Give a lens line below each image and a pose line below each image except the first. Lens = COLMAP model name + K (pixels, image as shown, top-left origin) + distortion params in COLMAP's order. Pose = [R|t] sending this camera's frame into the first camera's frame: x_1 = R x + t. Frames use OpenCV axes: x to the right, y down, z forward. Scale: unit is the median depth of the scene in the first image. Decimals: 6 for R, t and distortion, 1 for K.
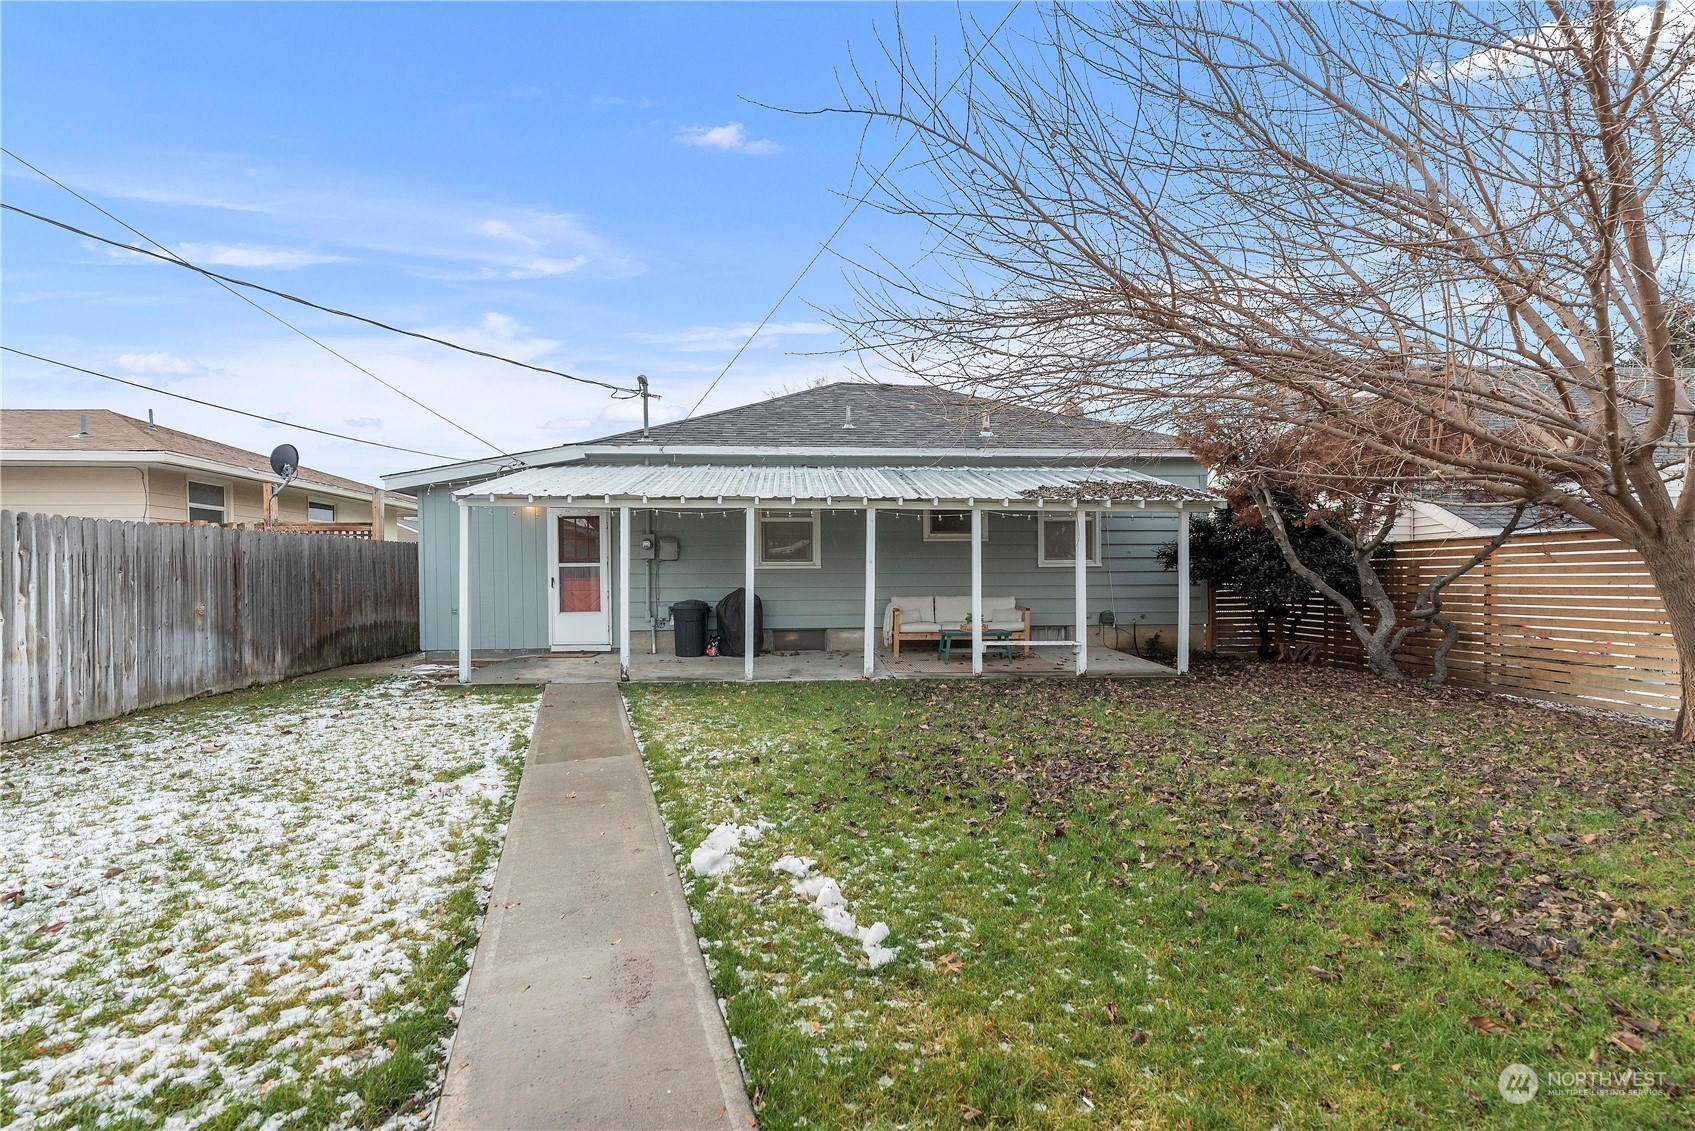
lens RADIAL K [[762.5, 0, 851.6], [0, 762.5, 554.0], [0, 0, 1]] dist [-0.001180, 0.000289]
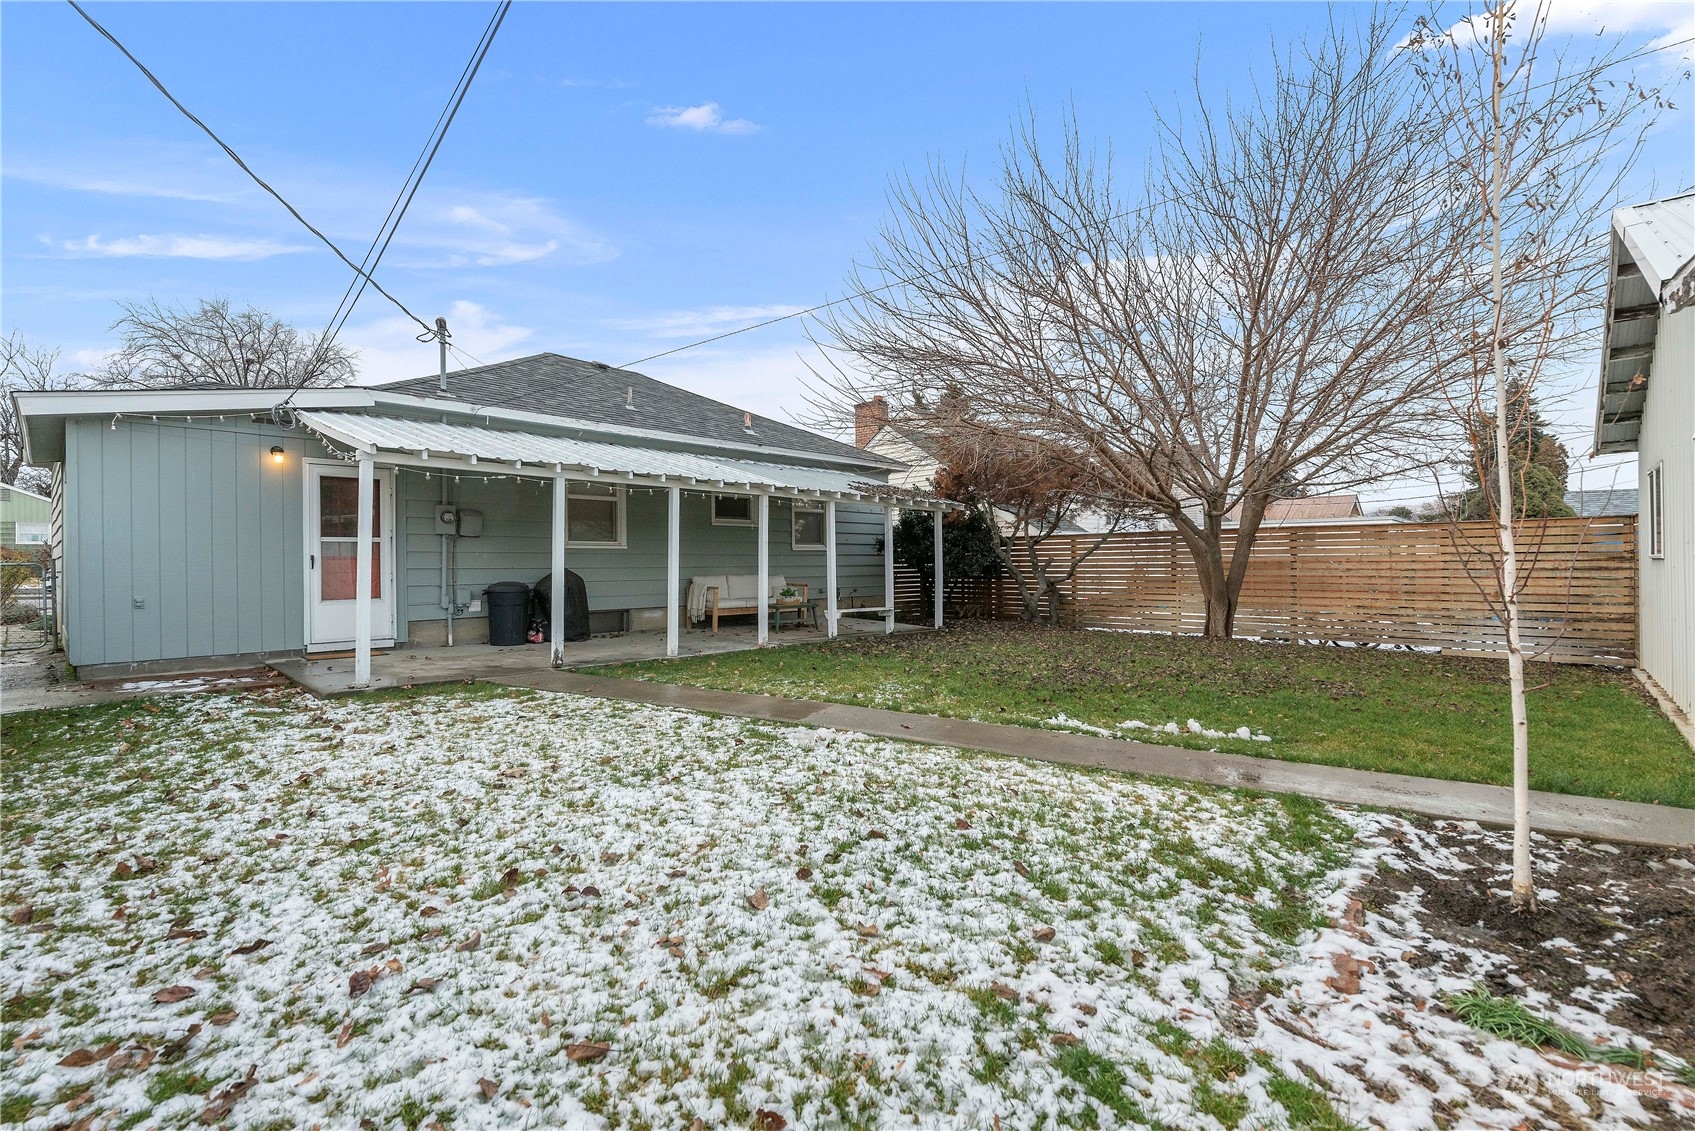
lens RADIAL K [[762.5, 0, 851.6], [0, 762.5, 554.0], [0, 0, 1]] dist [-0.001180, 0.000289]
pose [[0.734943, 0.008947, 0.678070, -0.514708], [-0.017968, 0.999819, 0.006282, 0.014191], [-0.677891, -0.016801, 0.734971, 0.067732]]
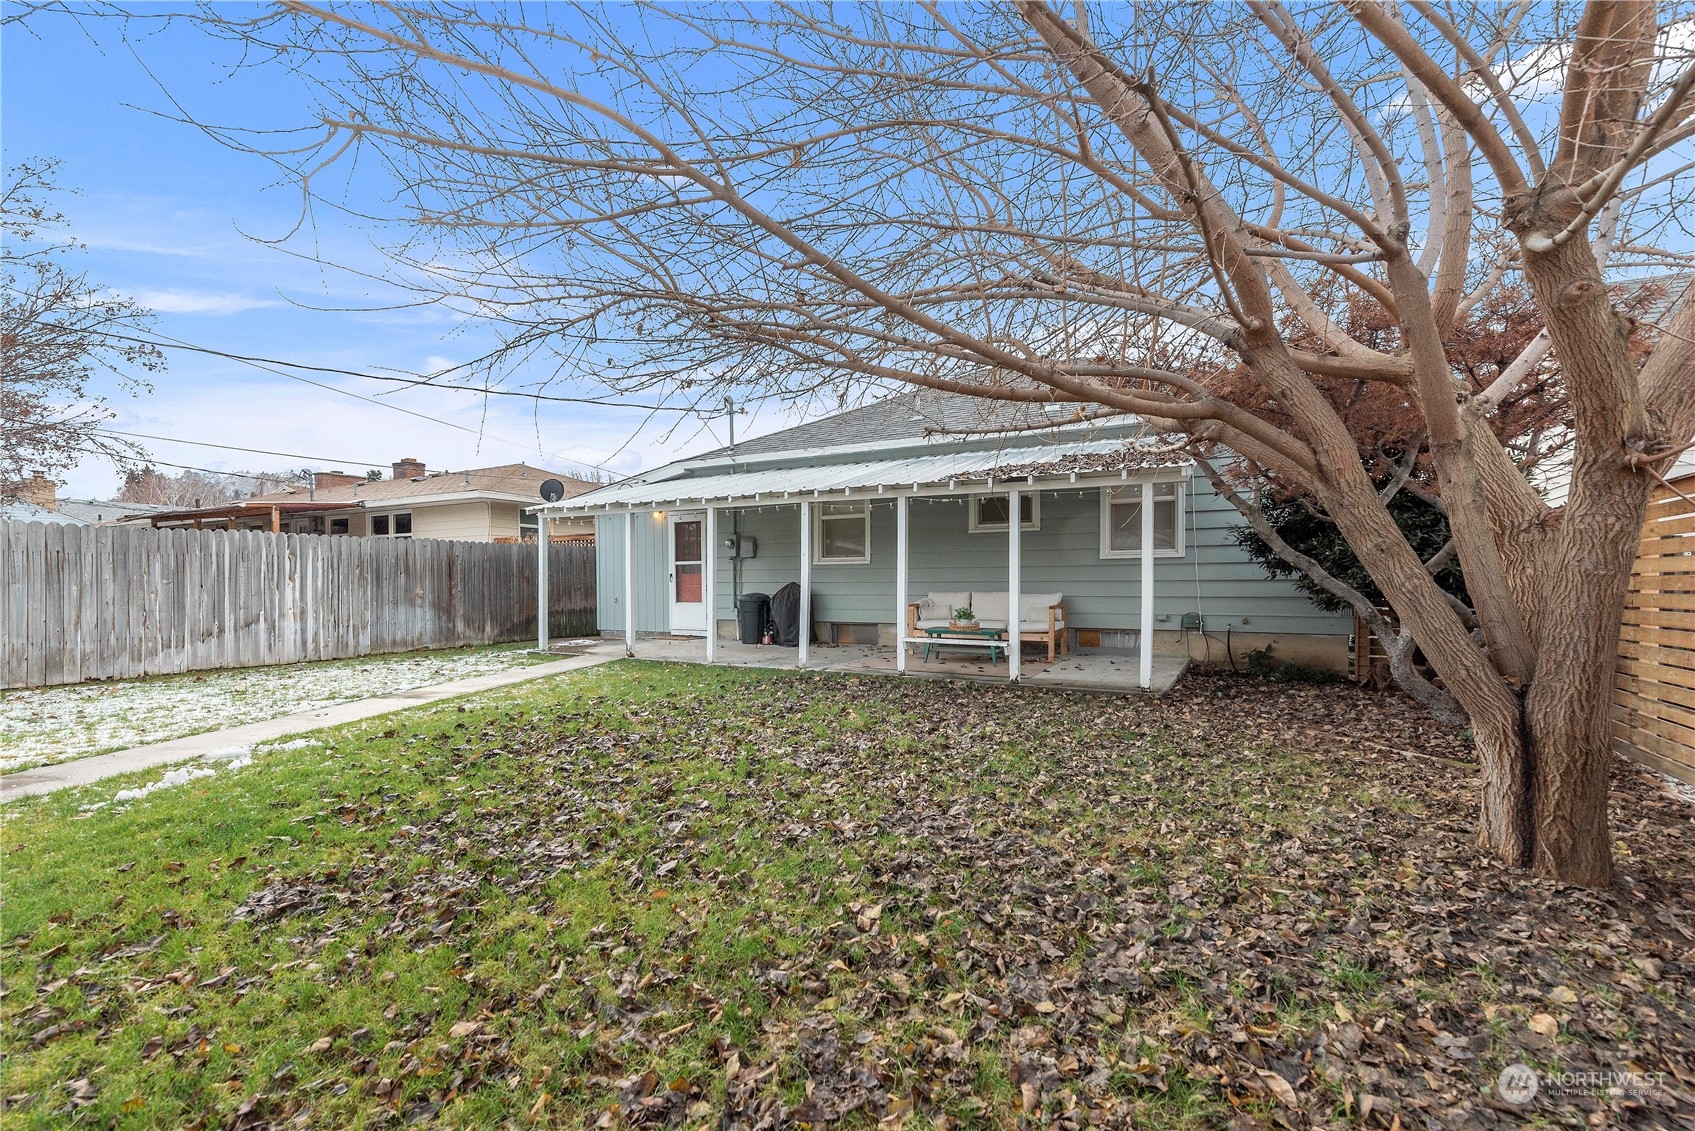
lens RADIAL K [[778.3, 0, 847.5], [0, 778.3, 565.5], [0, 0, 1]] dist [-0.000019, 0.000102]
pose [[0.827438, -0.010739, -0.561454, 0.528895], [0.016097, 0.999860, 0.004598, 0.016945], [0.561326, -0.012843, 0.827495, 0.135360]]
